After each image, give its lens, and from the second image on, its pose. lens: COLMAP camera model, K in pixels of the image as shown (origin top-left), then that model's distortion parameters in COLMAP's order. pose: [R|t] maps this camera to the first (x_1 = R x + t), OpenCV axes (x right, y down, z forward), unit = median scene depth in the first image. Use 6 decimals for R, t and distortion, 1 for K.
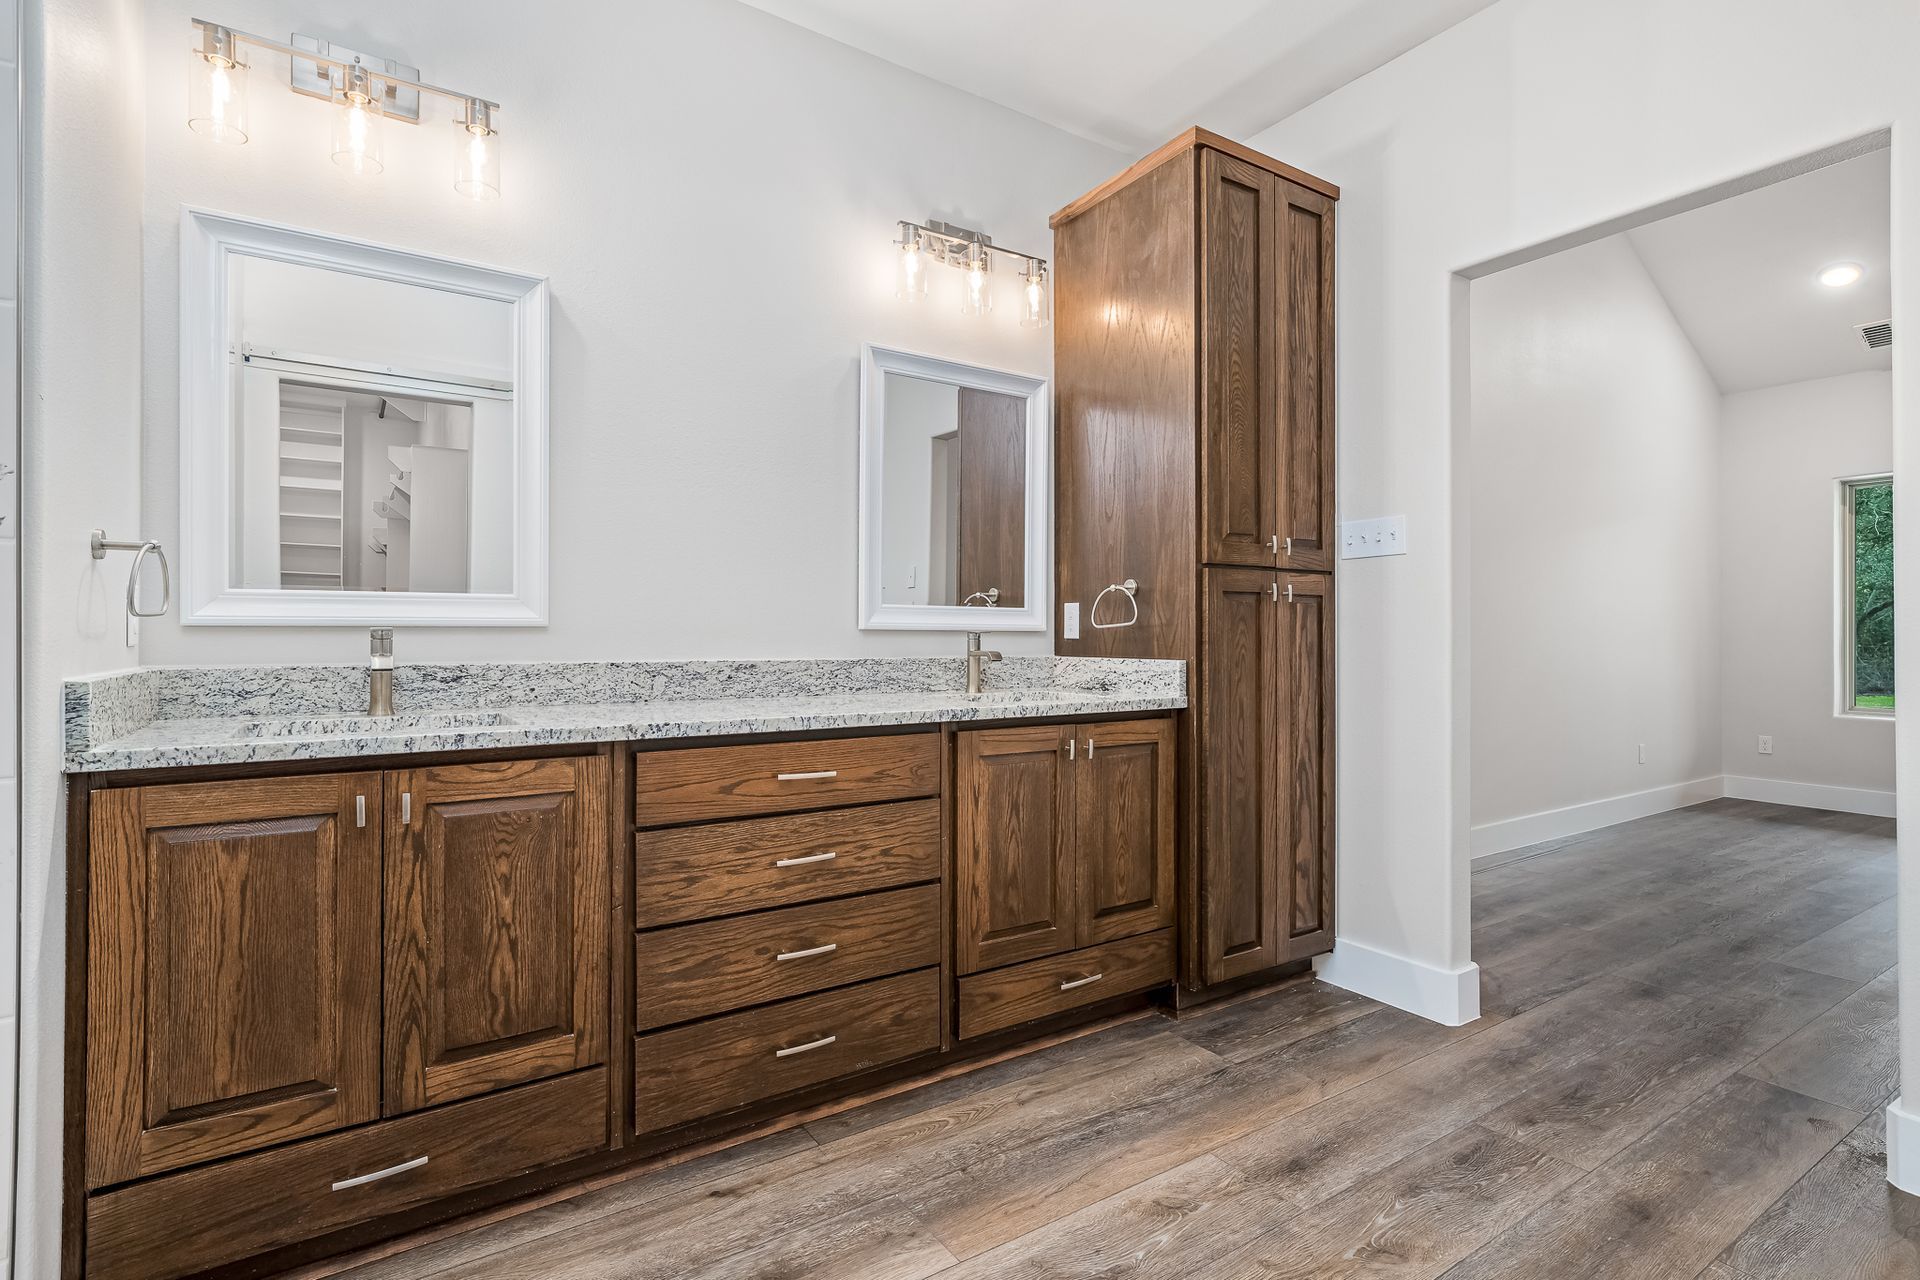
lens RADIAL K [[934.9, 0, 960.0], [0, 934.9, 640.0], [0, 0, 1]] dist [0.002870, -0.000534]
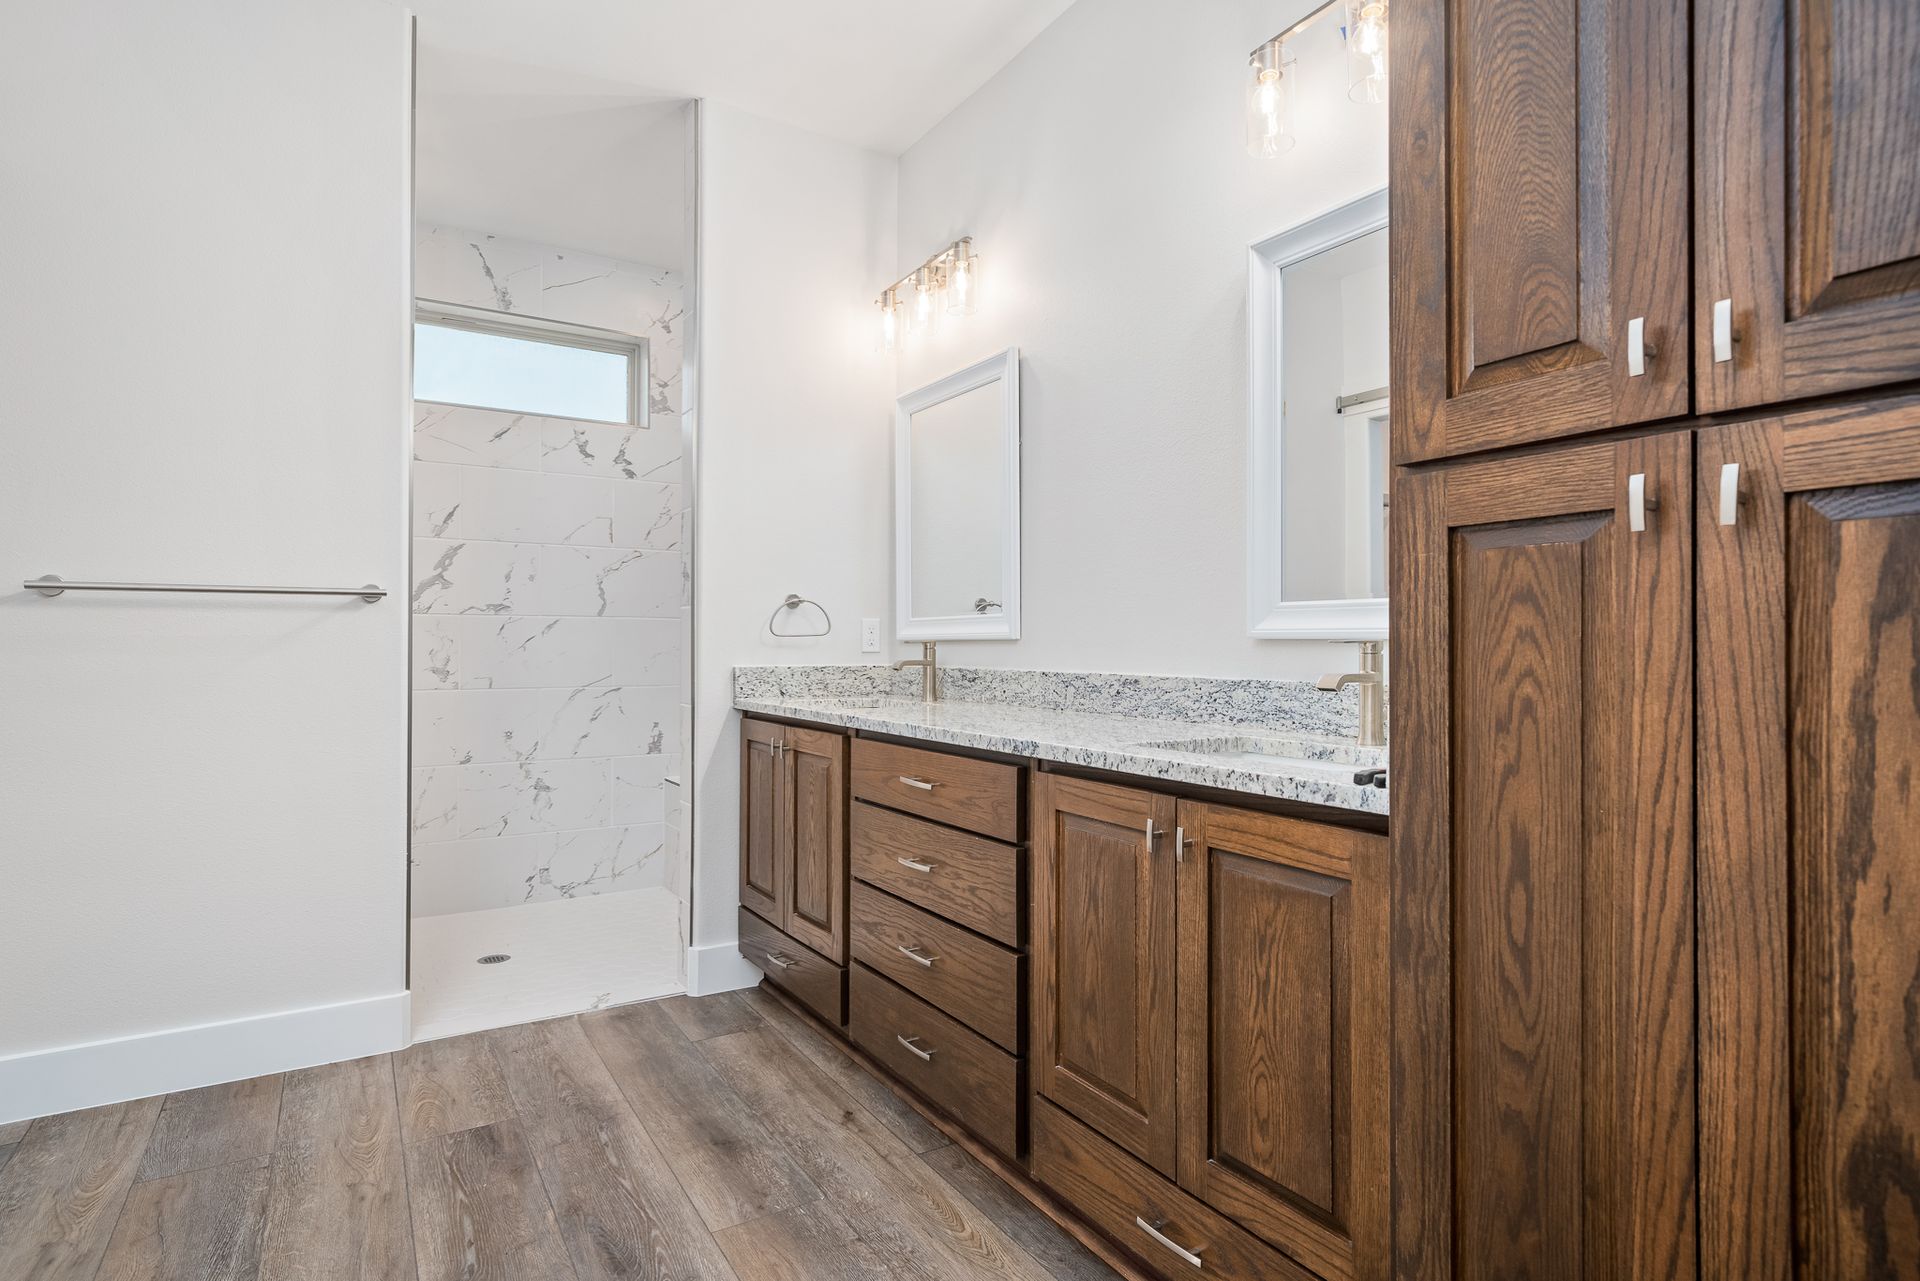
lens RADIAL K [[1007.7, 0, 941.0], [0, 1007.7, 651.5], [0, 0, 1]] dist [0.011249, 0.001457]
pose [[-0.057169, 0.001961, -0.998363, 0.809552], [-0.009539, 0.999951, 0.002511, -0.001373], [0.998319, 0.009667, -0.057147, 0.943794]]
